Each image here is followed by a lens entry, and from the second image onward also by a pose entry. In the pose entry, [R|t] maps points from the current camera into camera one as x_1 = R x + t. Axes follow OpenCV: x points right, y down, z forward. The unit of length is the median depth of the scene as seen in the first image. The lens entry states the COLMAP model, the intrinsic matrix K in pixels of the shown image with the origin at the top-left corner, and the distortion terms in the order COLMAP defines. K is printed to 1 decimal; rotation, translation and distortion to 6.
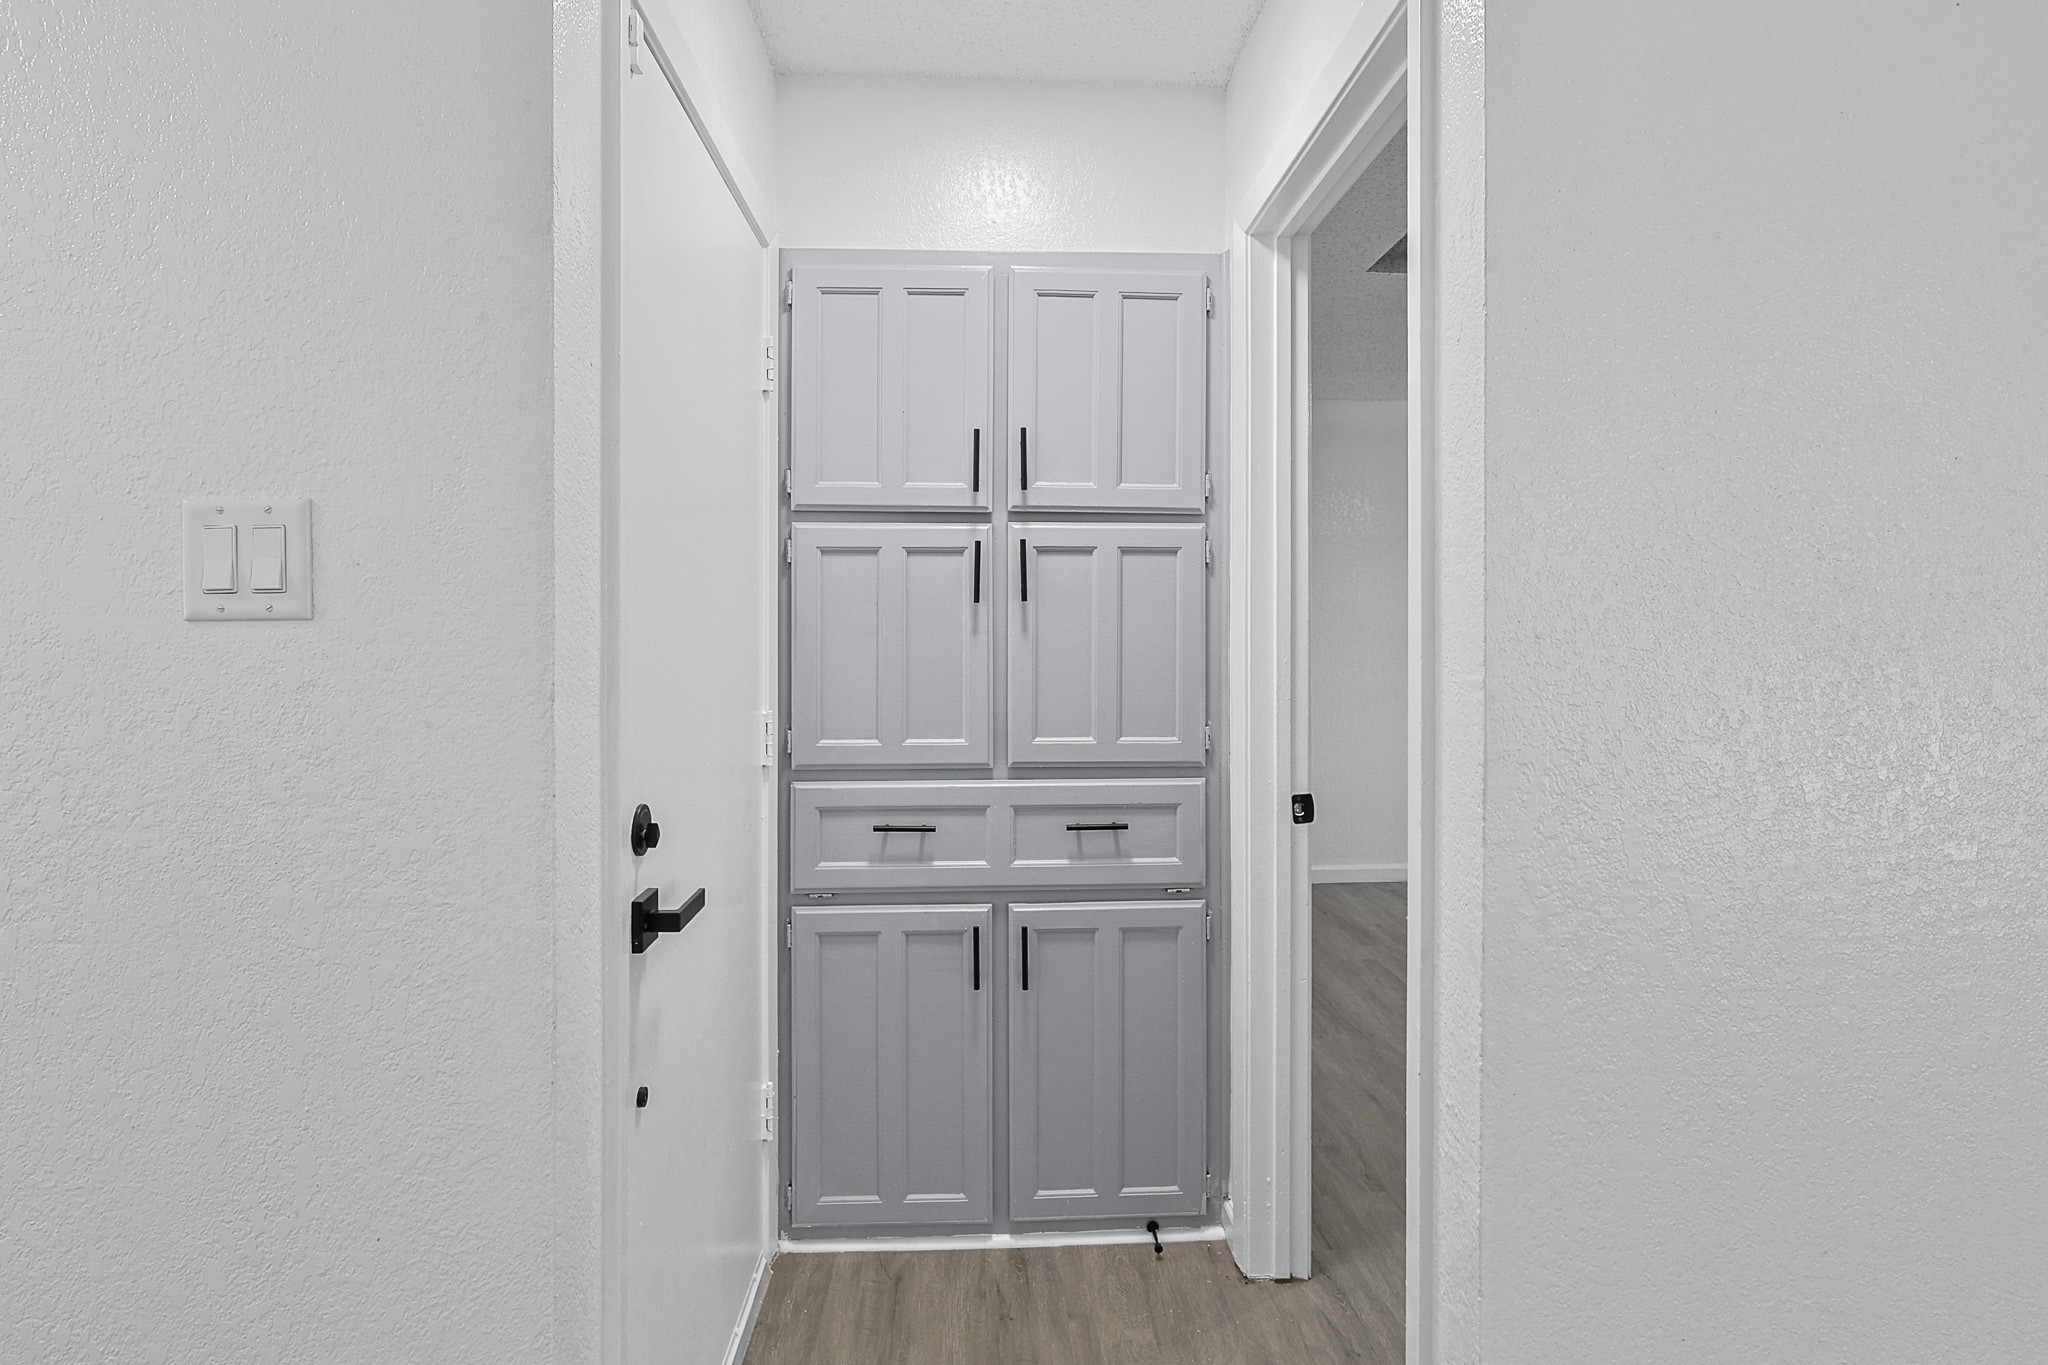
lens RADIAL K [[1042.3, 0, 1027.5], [0, 1042.3, 624.3], [0, 0, 1]] dist [-0.002552, 0.002146]
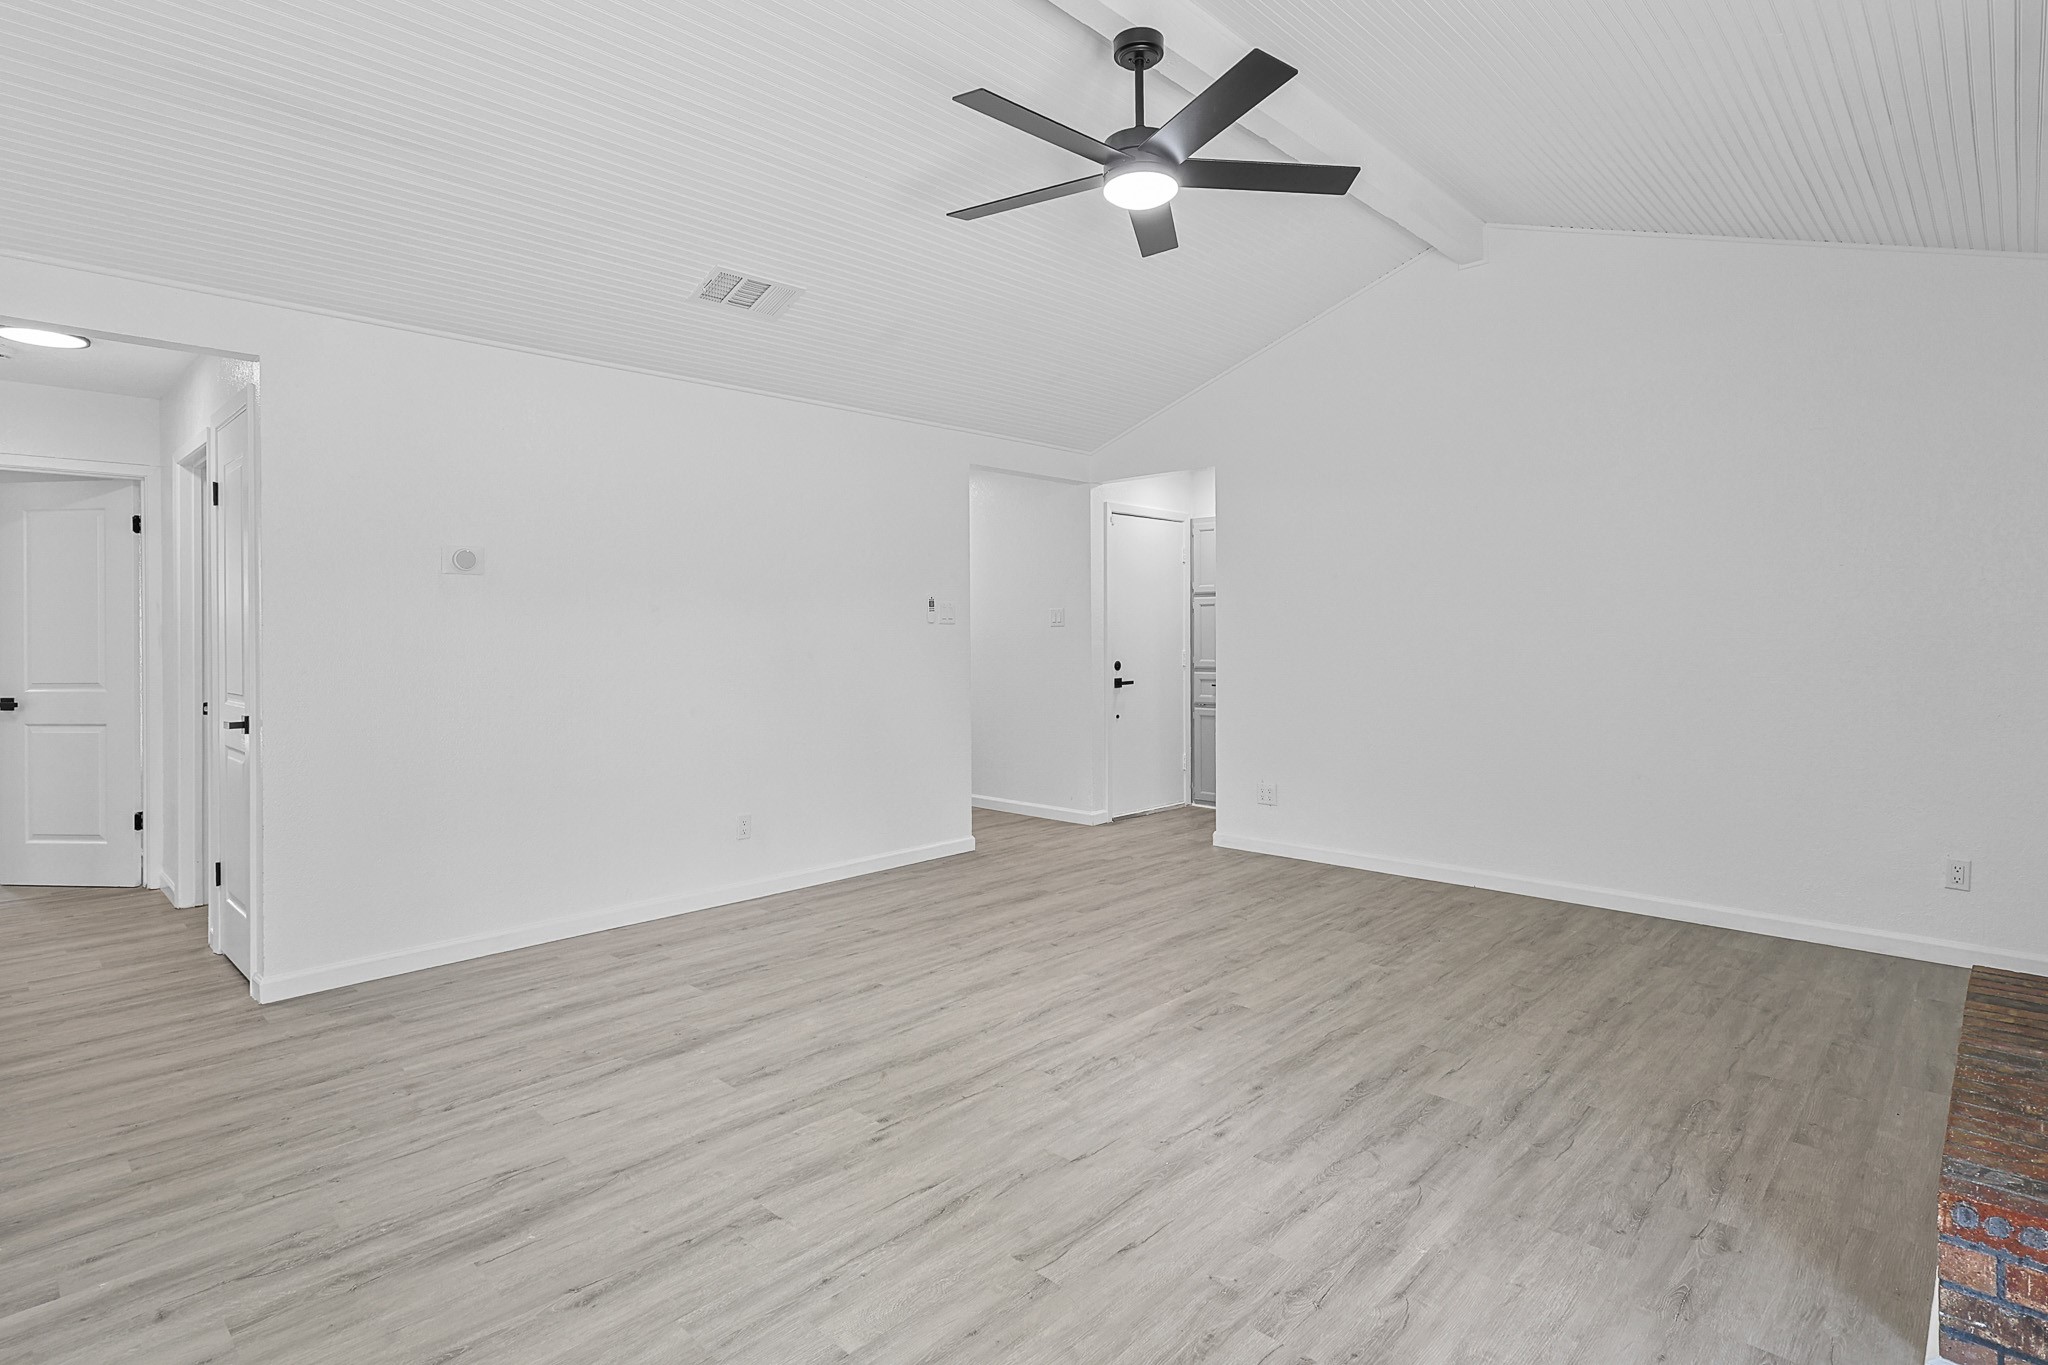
lens RADIAL K [[1042.3, 0, 1027.5], [0, 1042.3, 624.3], [0, 0, 1]] dist [-0.002552, 0.002146]
pose [[0.695353, -0.008110, -0.718623, 1.908485], [0.006323, 0.999967, -0.005167, 0.007355], [0.718641, -0.000951, 0.695381, -1.842573]]
